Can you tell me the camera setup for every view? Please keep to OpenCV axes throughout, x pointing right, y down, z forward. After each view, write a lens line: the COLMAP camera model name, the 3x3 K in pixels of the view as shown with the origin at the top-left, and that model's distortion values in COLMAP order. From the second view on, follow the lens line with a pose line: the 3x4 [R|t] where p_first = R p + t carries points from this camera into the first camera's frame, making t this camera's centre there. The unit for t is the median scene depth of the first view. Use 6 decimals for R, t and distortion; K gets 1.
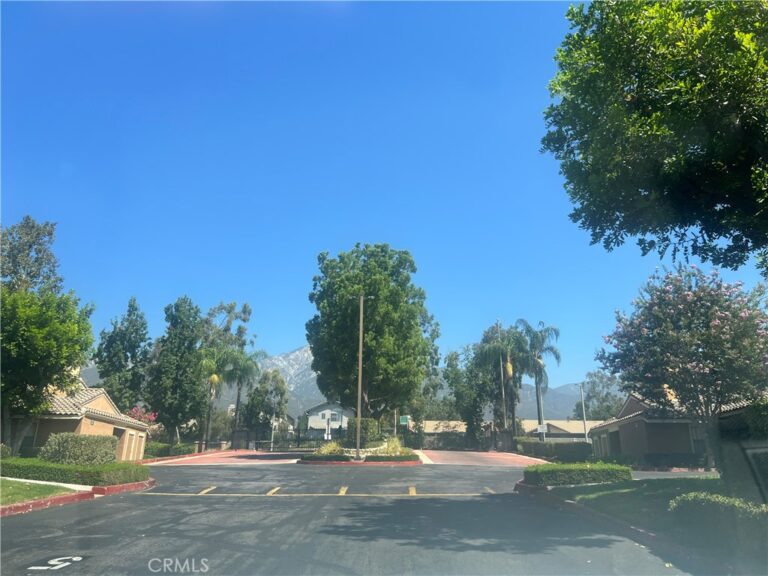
lens RADIAL K [[576.9, 0, 384.0], [0, 576.9, 288.0], [0, 0, 1]] dist [0.093855, 0.000058]
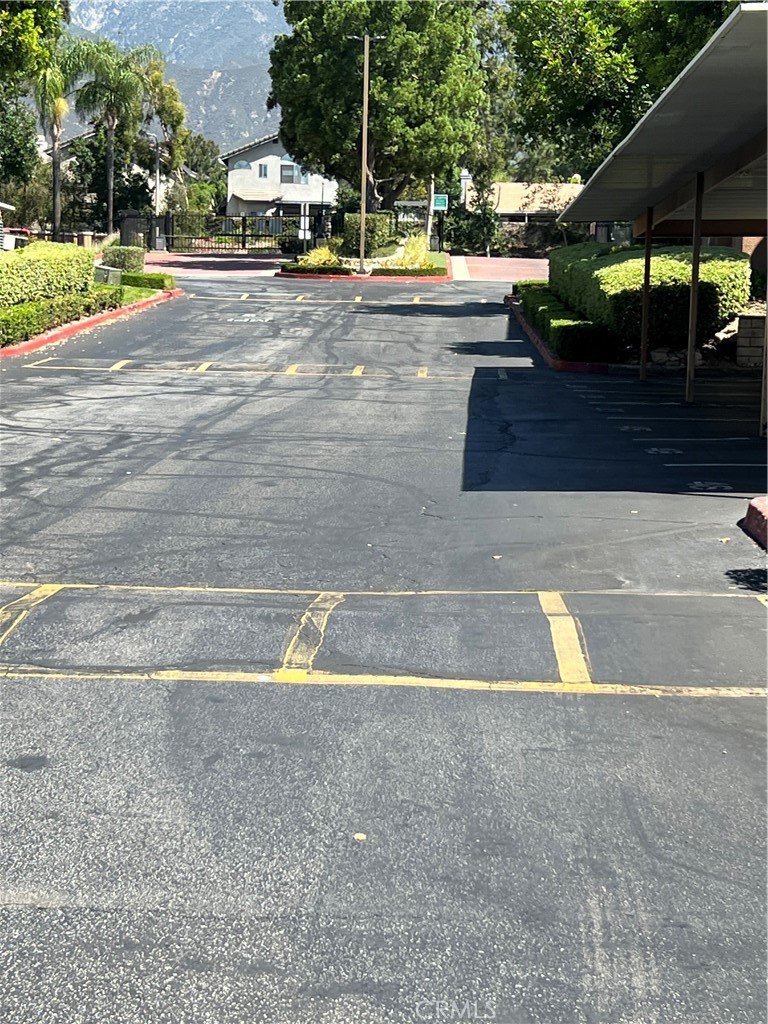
lens RADIAL K [[2002.6, 0, 384.0], [0, 2002.6, 512.0], [0, 0, 1]] dist [0.241855, -0.175370]
pose [[0.999815, 0.013714, -0.013492, 0.017710], [-0.007257, 0.918361, 0.395677, -0.352781], [0.017817, -0.395506, 0.918291, -1.182724]]
